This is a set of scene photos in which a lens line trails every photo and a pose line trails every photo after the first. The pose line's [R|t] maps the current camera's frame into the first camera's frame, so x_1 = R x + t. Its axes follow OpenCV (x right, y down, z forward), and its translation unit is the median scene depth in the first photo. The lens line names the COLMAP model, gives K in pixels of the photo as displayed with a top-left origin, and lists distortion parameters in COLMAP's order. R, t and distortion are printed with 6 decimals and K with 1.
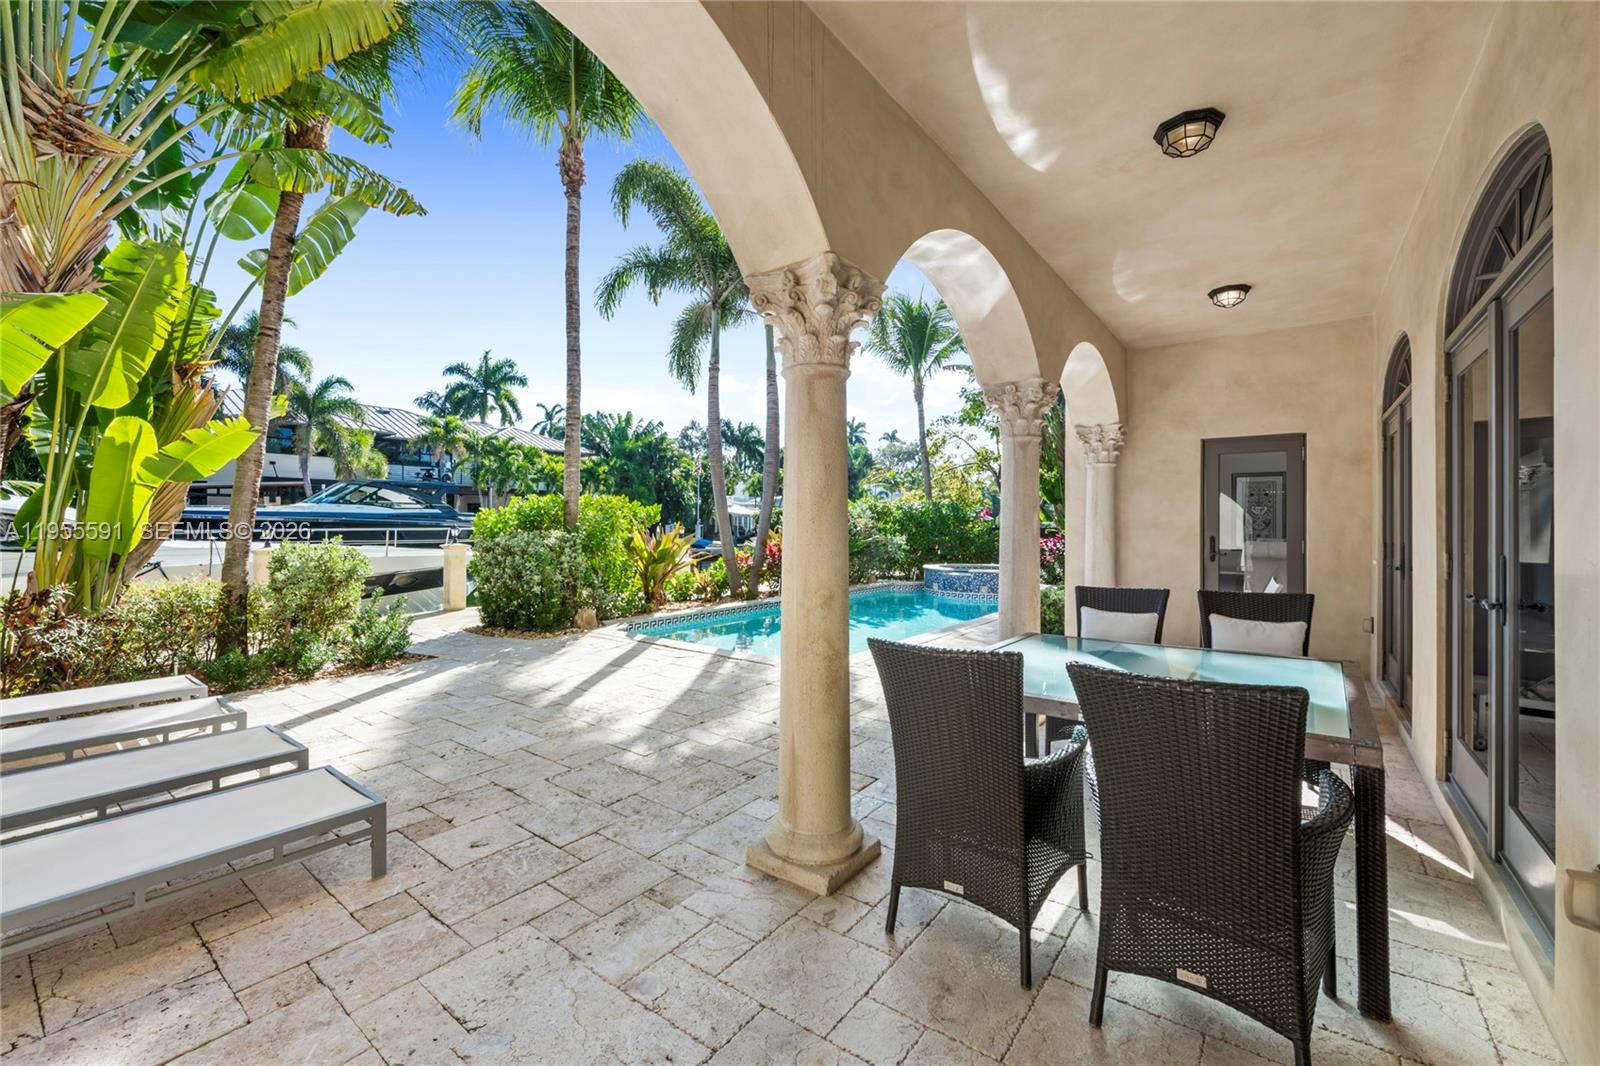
lens RADIAL K [[638.4, 0, 796.6], [0, 638.4, 528.1], [0, 0, 1]] dist [0.000694, 0.000061]
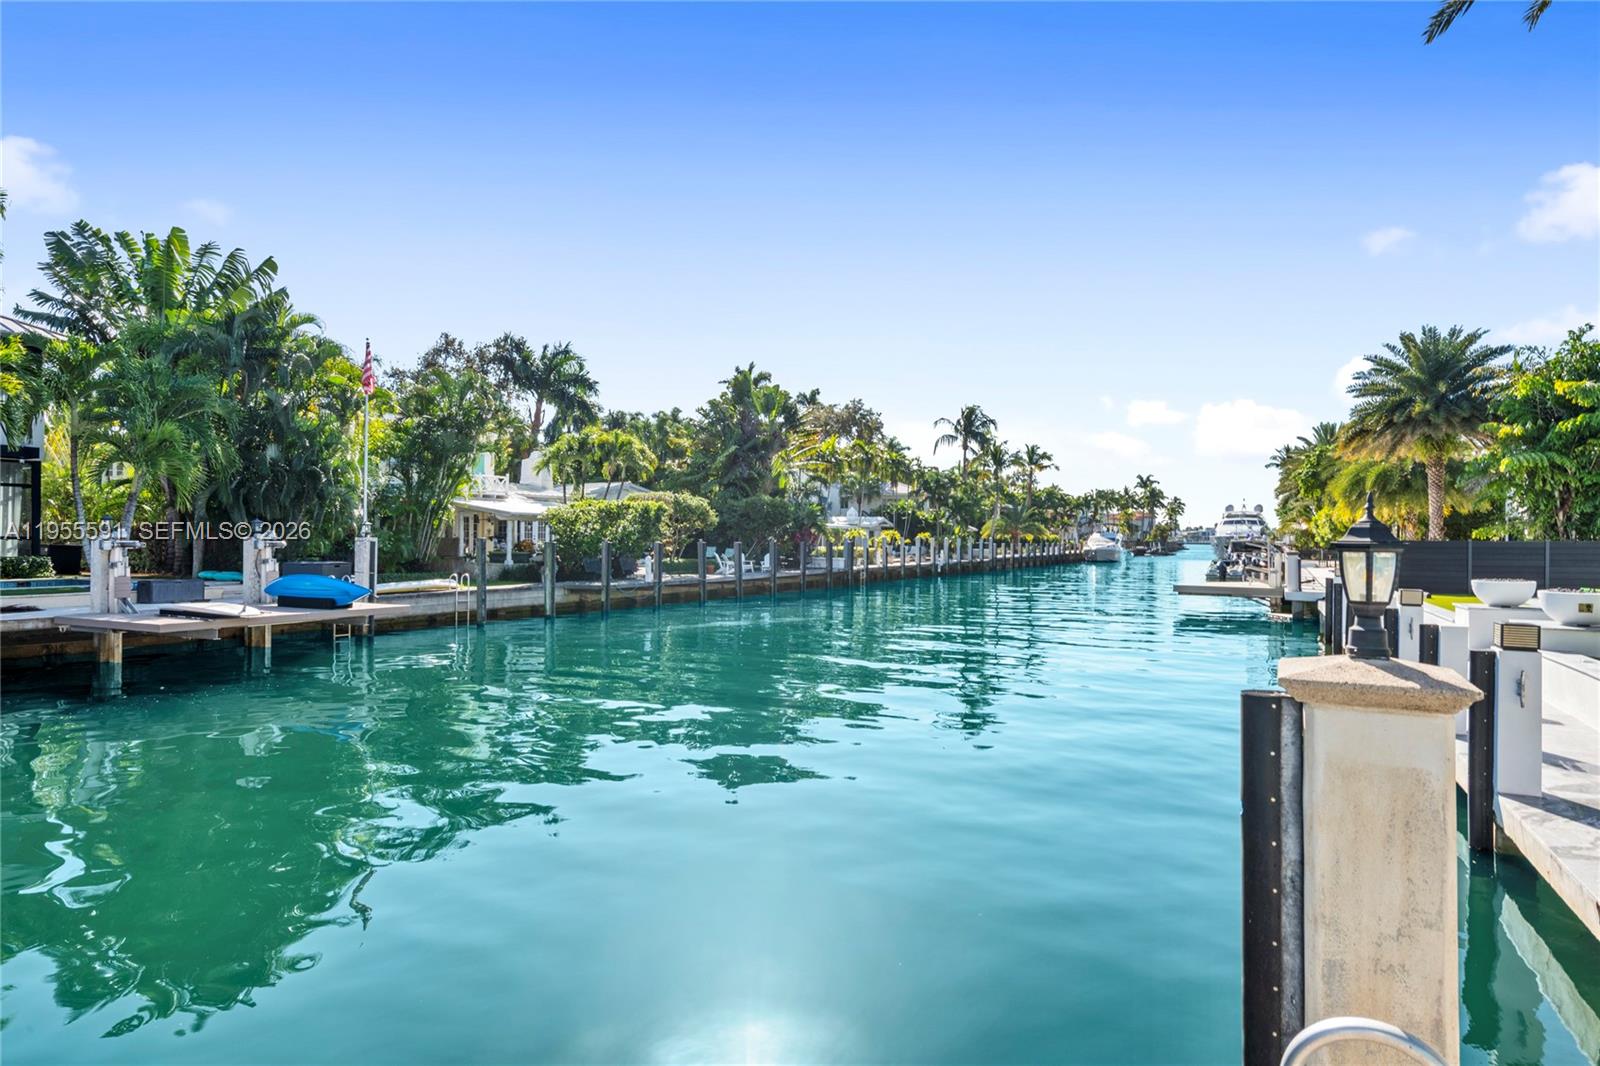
lens RADIAL K [[879.7, 0, 802.3], [0, 879.7, 537.7], [0, 0, 1]] dist [-0.000189, -0.000040]
pose [[0.987602, -0.000955, 0.156978, 0.008070], [0.002349, 0.999959, -0.008694, 0.000508], [-0.156963, 0.008955, 0.987564, 0.259821]]
